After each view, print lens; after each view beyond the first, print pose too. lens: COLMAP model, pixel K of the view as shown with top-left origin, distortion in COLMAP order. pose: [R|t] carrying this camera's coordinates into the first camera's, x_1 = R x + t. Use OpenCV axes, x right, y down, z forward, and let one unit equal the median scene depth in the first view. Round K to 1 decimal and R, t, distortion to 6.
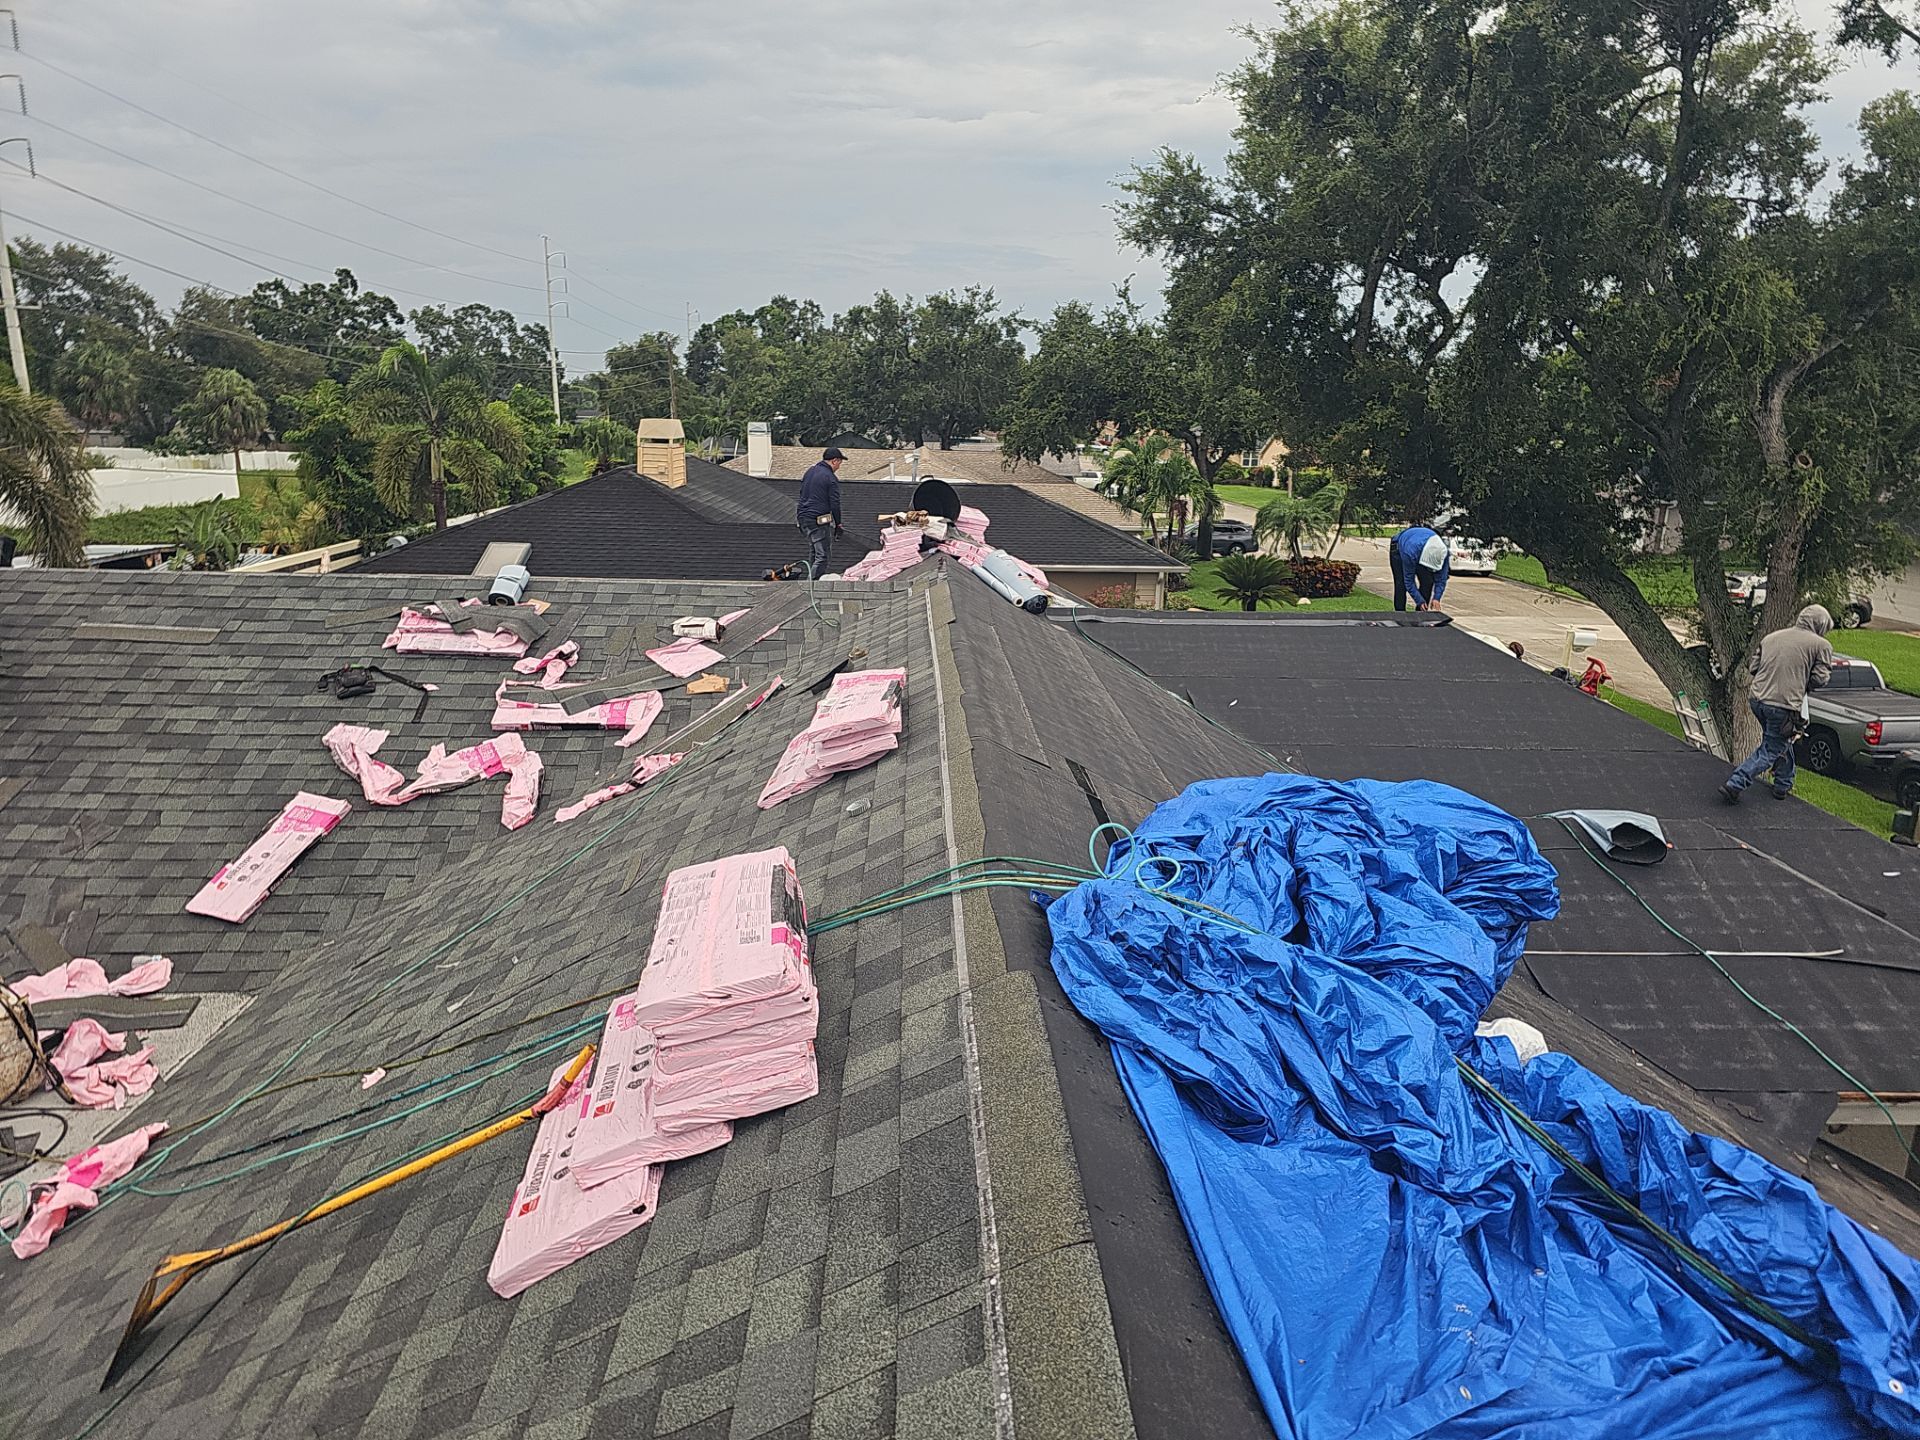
lens RADIAL K [[1221.8, 0, 1086.7], [0, 1221.8, 720.8], [0, 0, 1]] dist [0.048710, -0.044965]
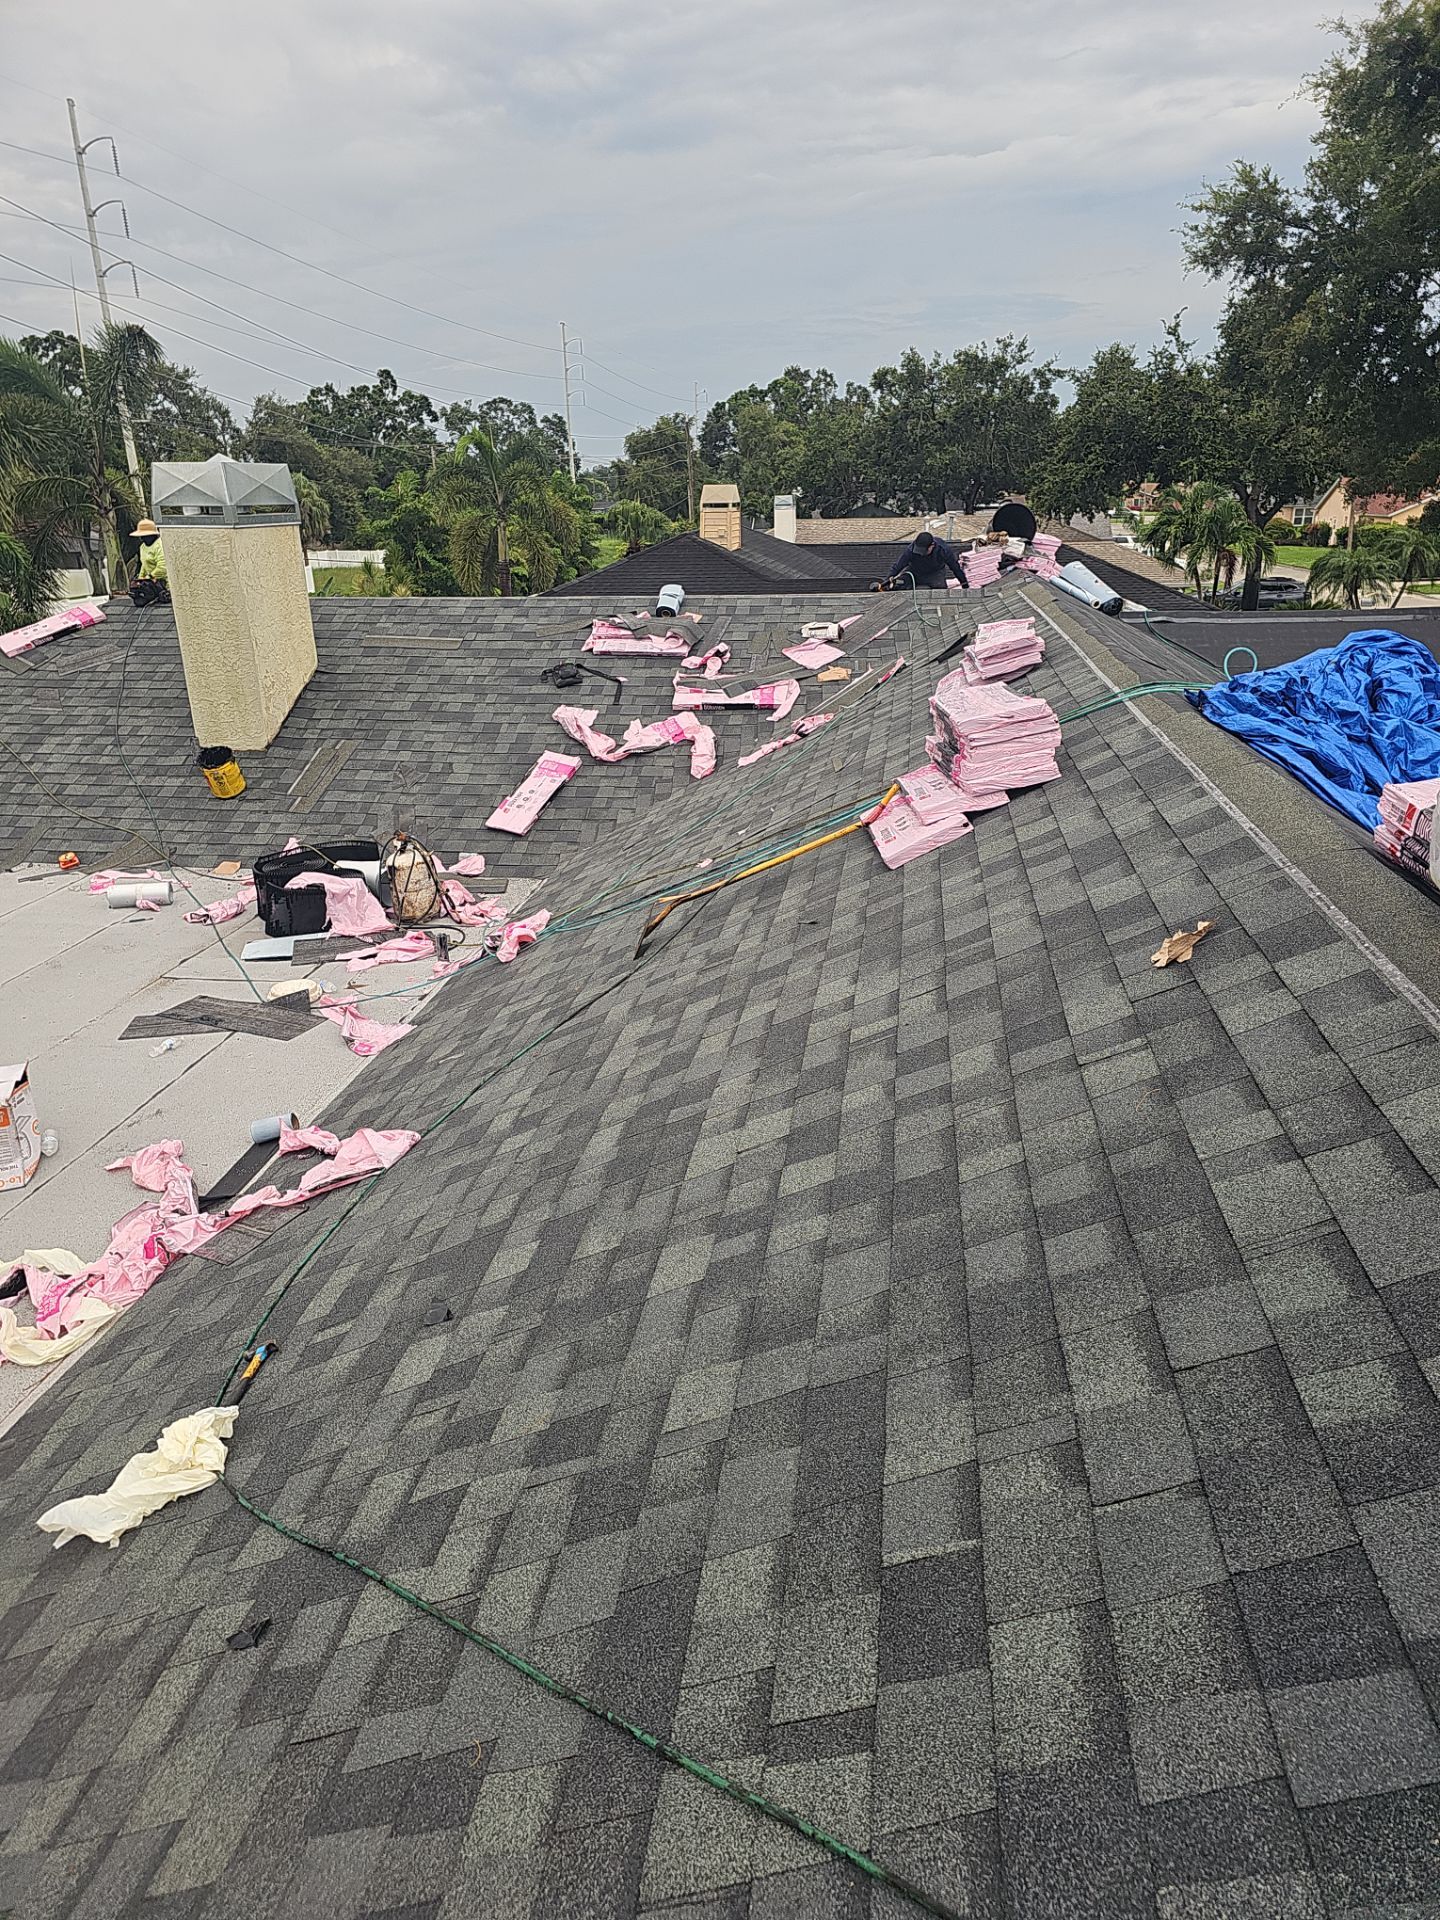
lens RADIAL K [[1266.1, 0, 786.8], [0, 1266.1, 953.7], [0, 0, 1]] dist [0.051166, -0.049421]
pose [[0.972292, 0.039673, -0.230378, -0.025965], [-0.015710, 0.994355, 0.104933, 0.054678], [0.233241, -0.098406, 0.967427, -0.121303]]
